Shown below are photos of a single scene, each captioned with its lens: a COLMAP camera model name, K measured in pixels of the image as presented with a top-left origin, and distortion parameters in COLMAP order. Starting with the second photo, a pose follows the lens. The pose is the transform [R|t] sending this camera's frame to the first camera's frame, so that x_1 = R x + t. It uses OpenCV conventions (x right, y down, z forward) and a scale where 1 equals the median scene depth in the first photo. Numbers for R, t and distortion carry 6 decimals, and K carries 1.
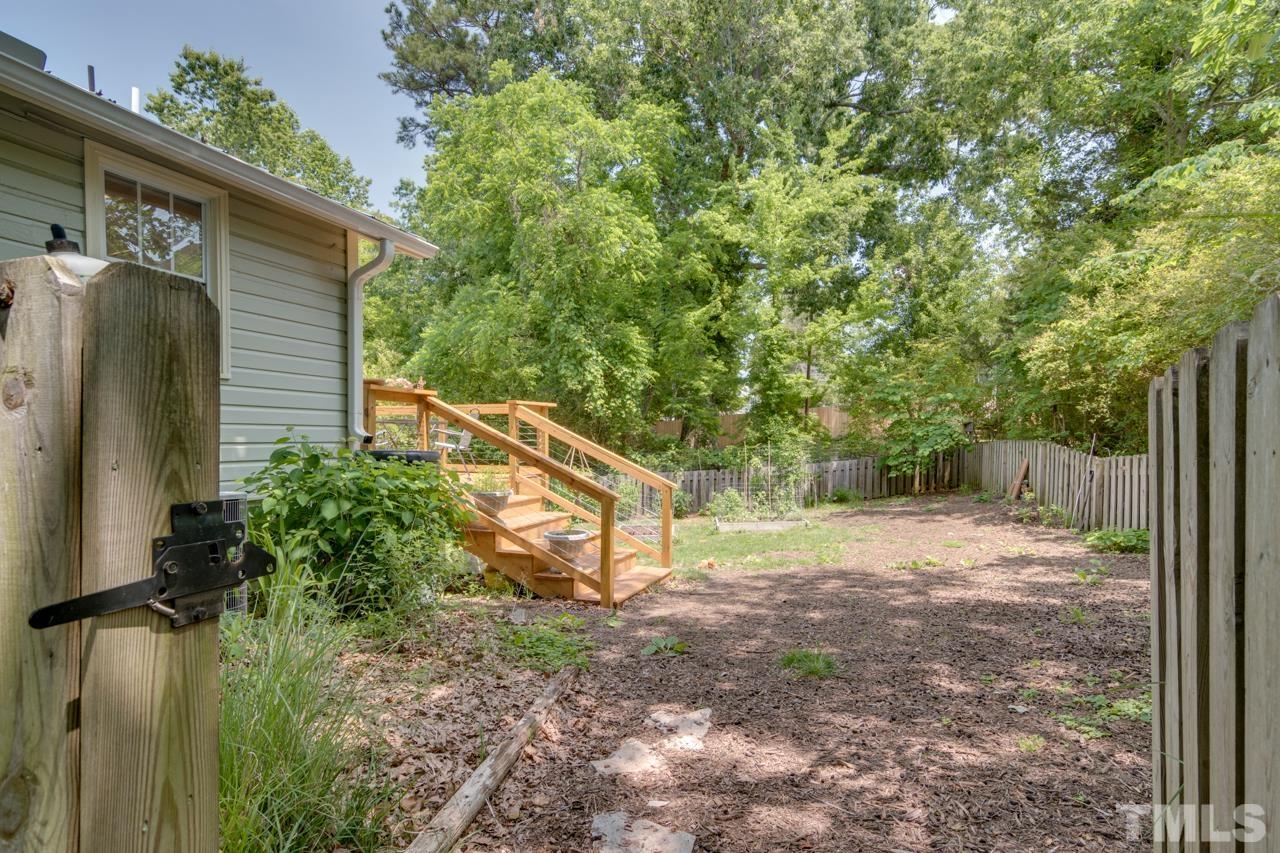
lens RADIAL K [[620.8, 0, 641.2], [0, 620.8, 456.9], [0, 0, 1]] dist [-0.001497, 0.001528]
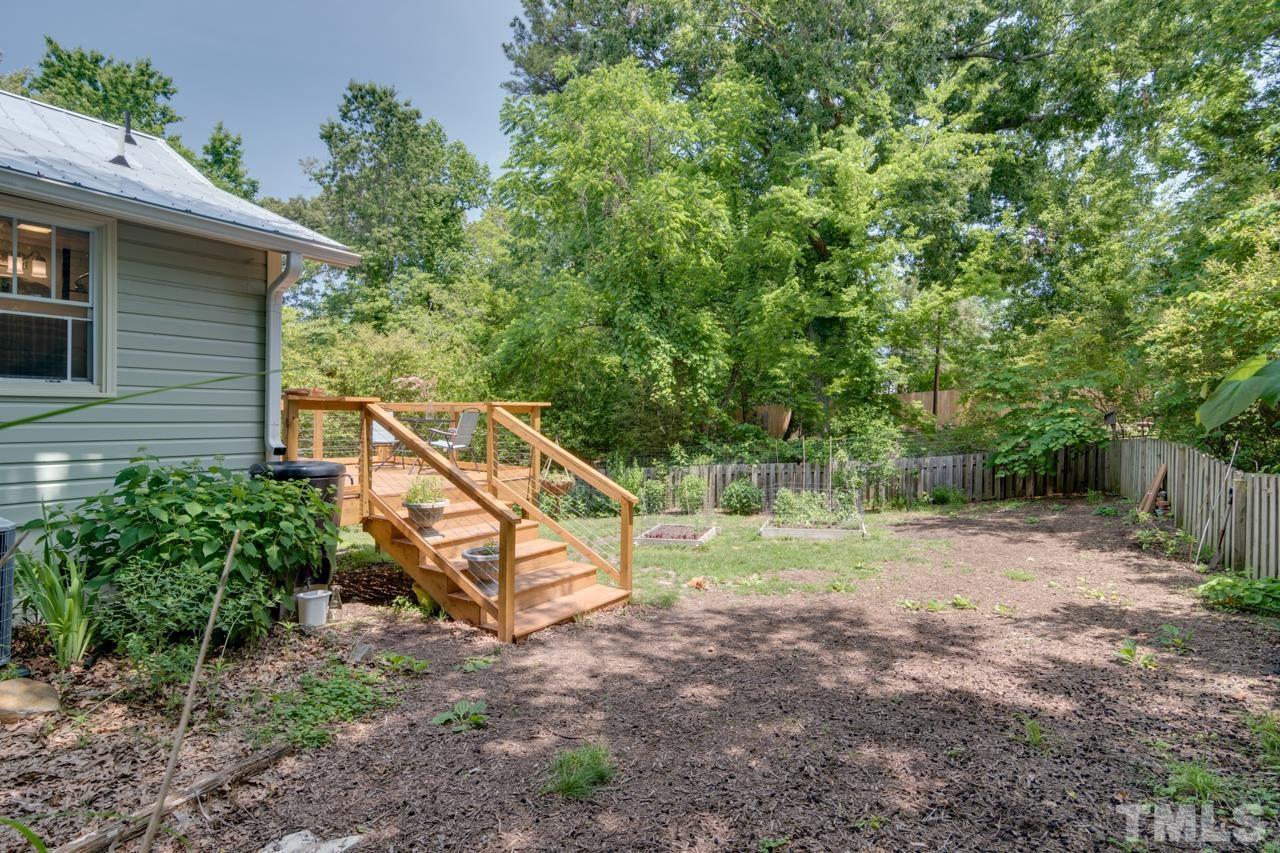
lens RADIAL K [[612.0, 0, 638.4], [0, 612.0, 422.8], [0, 0, 1]] dist [-0.004696, 0.005798]
pose [[0.972258, 0.009726, -0.233710, 0.105889], [-0.014226, 0.999744, -0.017575, -0.019581], [0.233479, 0.020412, 0.972148, 0.055057]]
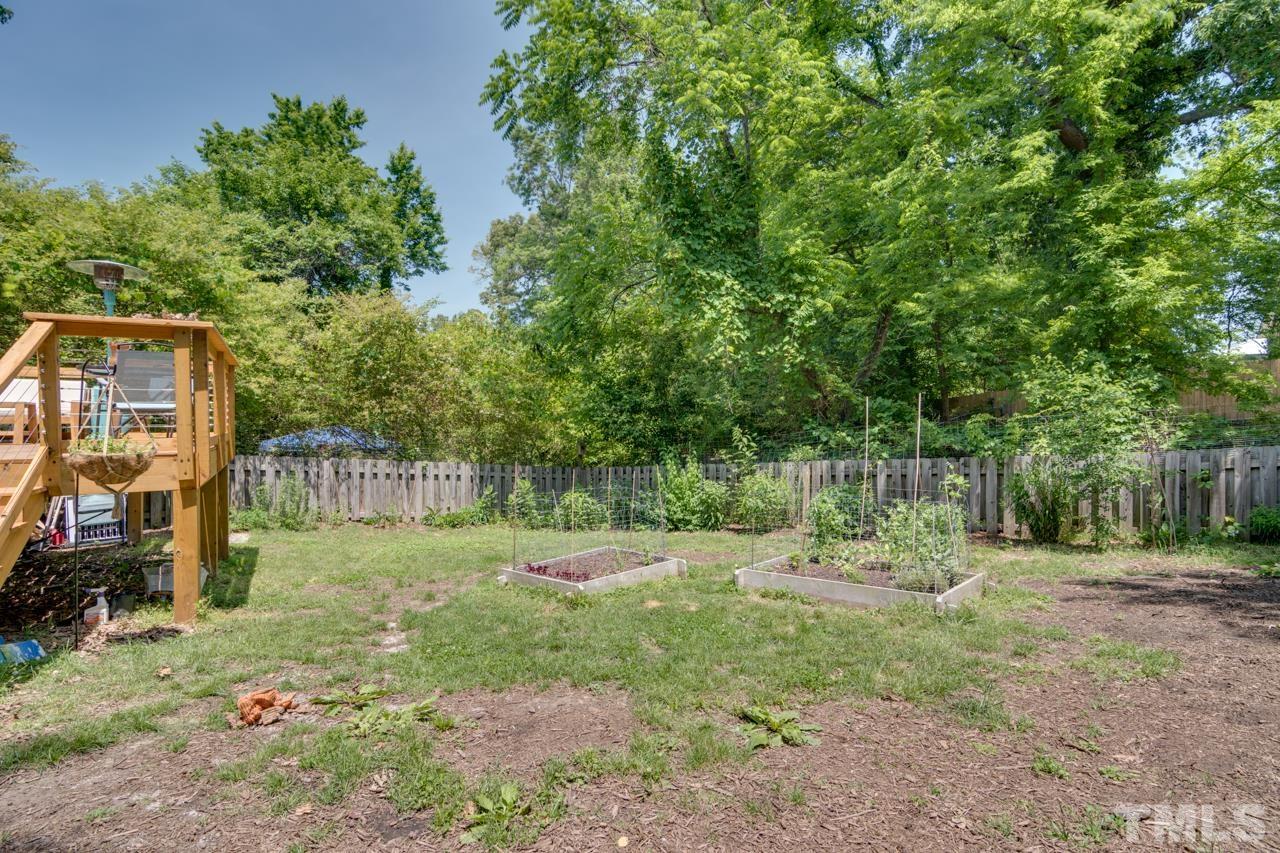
lens RADIAL K [[612.0, 0, 642.0], [0, 612.0, 421.0], [0, 0, 1]] dist [-0.004696, 0.005798]
pose [[0.789815, -0.008626, -0.613285, 0.237790], [-0.010098, 0.999583, -0.027064, 0.005368], [0.613262, 0.027569, 0.789398, 0.399186]]
